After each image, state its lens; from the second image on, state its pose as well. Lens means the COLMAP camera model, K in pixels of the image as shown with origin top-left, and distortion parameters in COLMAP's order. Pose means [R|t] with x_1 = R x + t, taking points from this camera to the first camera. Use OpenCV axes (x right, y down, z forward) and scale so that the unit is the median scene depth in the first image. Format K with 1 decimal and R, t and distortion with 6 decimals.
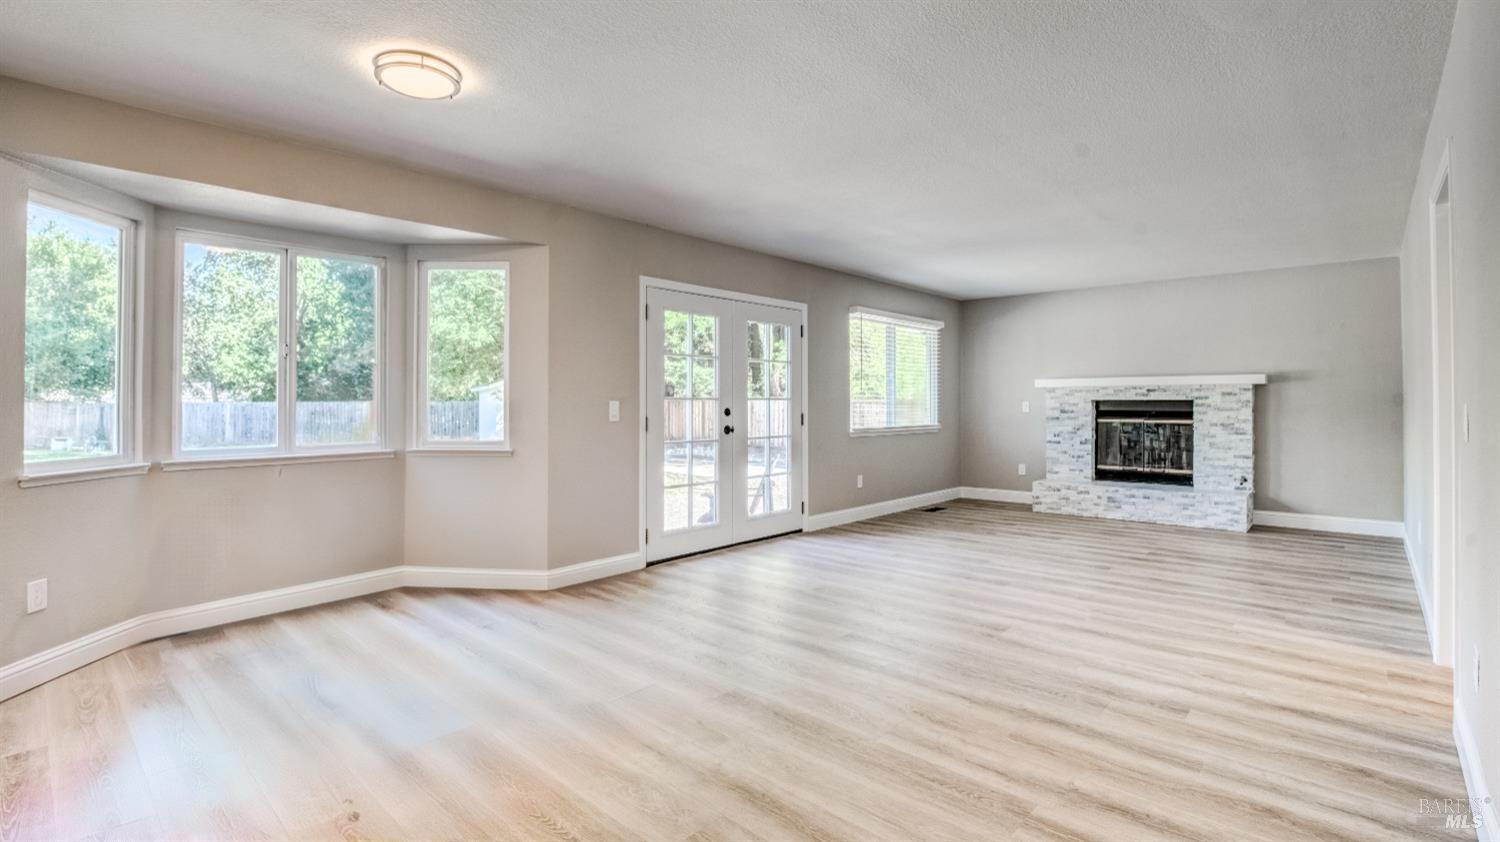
lens RADIAL K [[707.1, 0, 745.7], [0, 707.1, 410.3], [0, 0, 1]] dist [-0.042190, 0.009674]
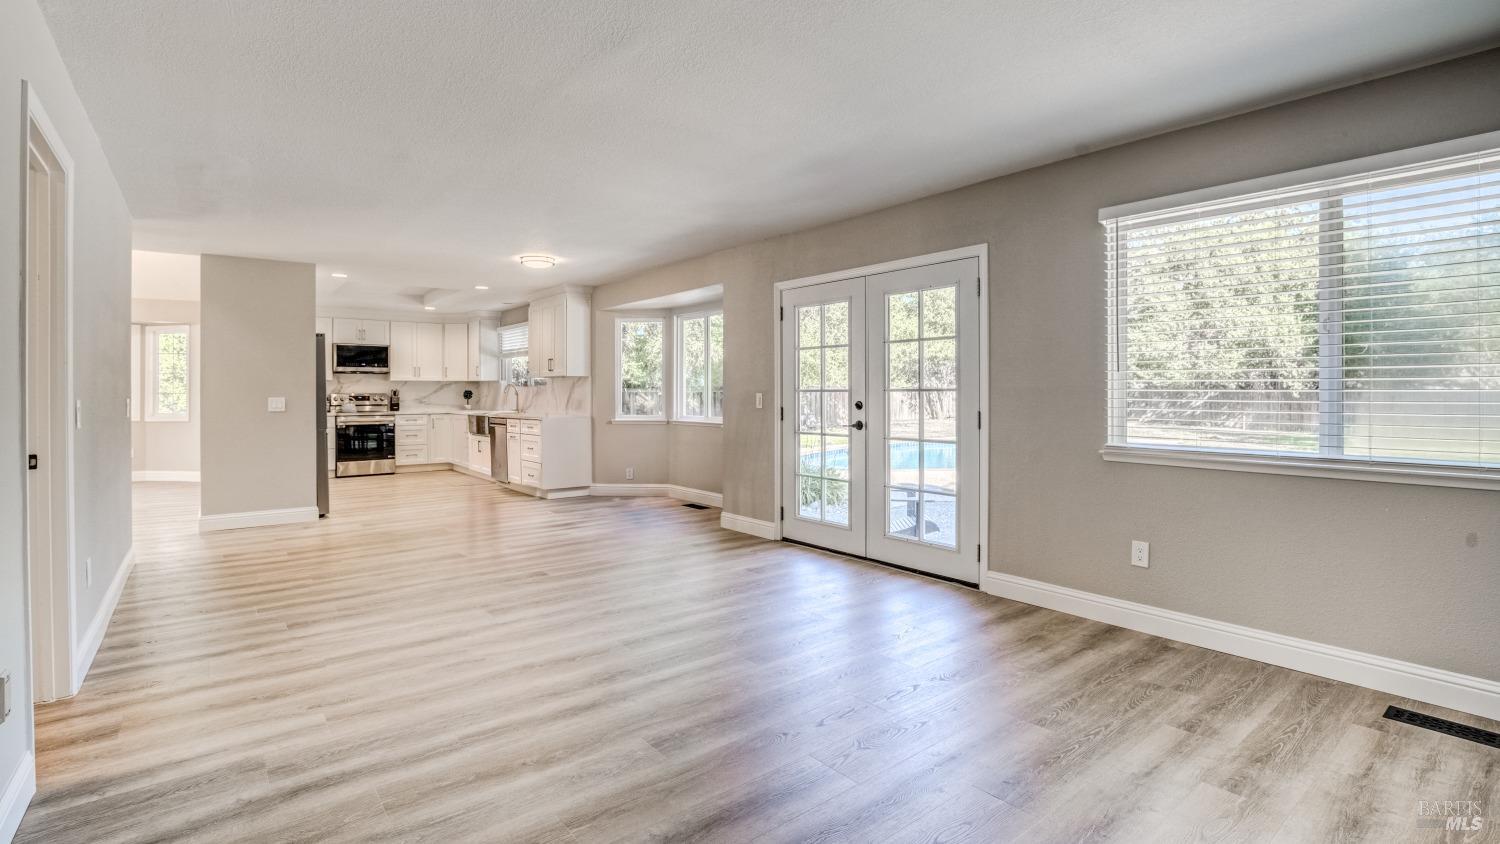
lens RADIAL K [[707.1, 0, 745.7], [0, 707.1, 411.3], [0, 0, 1]] dist [-0.042190, 0.009674]
pose [[-0.175502, 0.027908, -0.984084, 0.951568], [-0.008301, 0.999521, 0.029826, -0.016711], [0.984444, 0.013404, -0.175186, 1.115266]]
